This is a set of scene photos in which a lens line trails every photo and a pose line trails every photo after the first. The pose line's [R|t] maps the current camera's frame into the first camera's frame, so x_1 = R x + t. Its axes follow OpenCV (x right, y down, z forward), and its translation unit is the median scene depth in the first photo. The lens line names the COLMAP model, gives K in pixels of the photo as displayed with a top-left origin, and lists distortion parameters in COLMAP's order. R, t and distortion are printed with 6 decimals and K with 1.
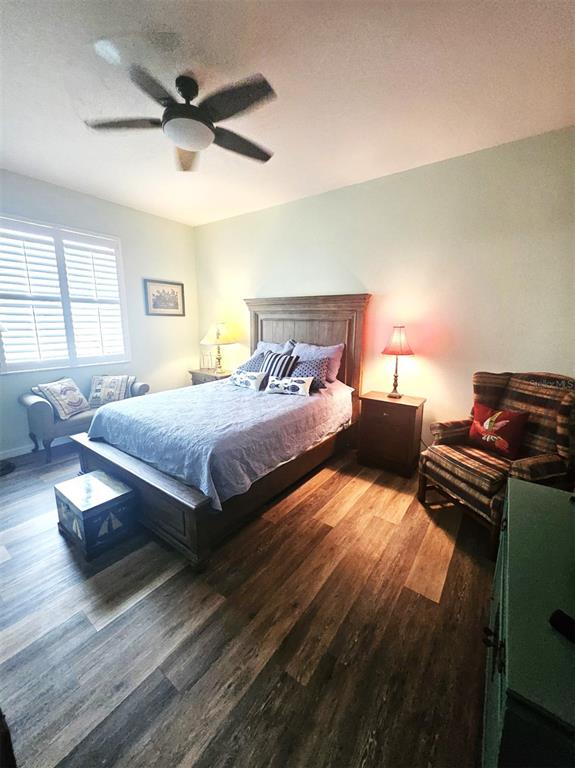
lens RADIAL K [[301.1, 0, 294.4], [0, 301.1, 379.5], [0, 0, 1]] dist [0.002682, 0.000338]
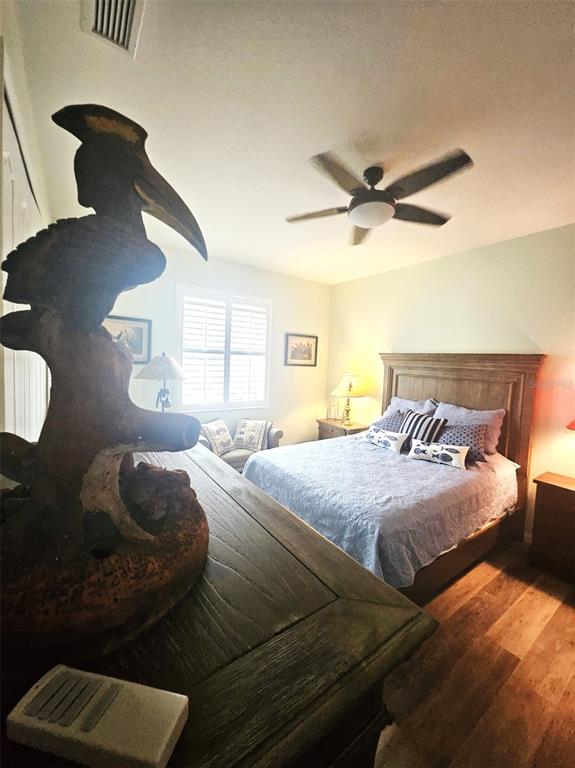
lens RADIAL K [[301.1, 0, 294.4], [0, 301.1, 379.5], [0, 0, 1]] dist [0.002682, 0.000338]
pose [[0.945201, 0.051060, -0.322471, -0.145657], [-0.095188, 0.987882, -0.122588, -0.046039], [0.312304, 0.146566, 0.938608, -0.003799]]
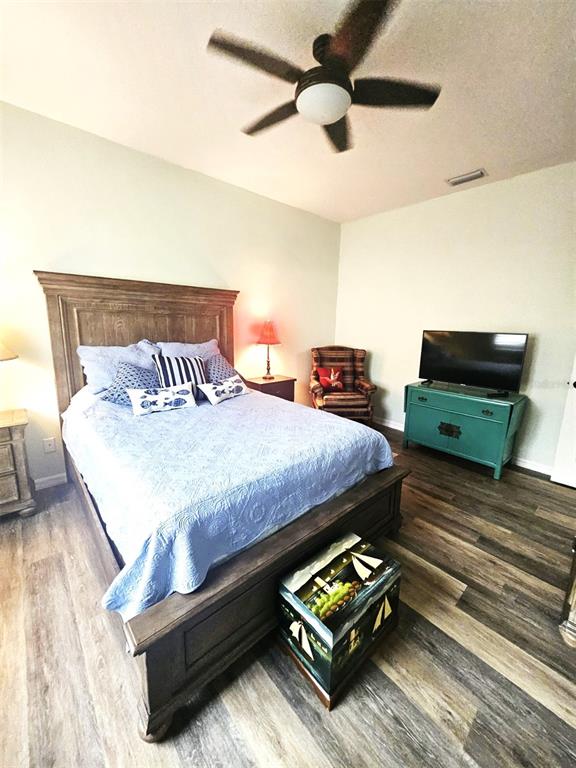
lens RADIAL K [[301.1, 0, 294.9], [0, 301.1, 379.5], [0, 0, 1]] dist [0.002682, 0.000338]
pose [[0.209103, -0.191656, 0.958929, -0.836951], [0.163427, 0.973664, 0.158964, -0.117355], [-0.964141, 0.123475, 0.234918, 0.602717]]
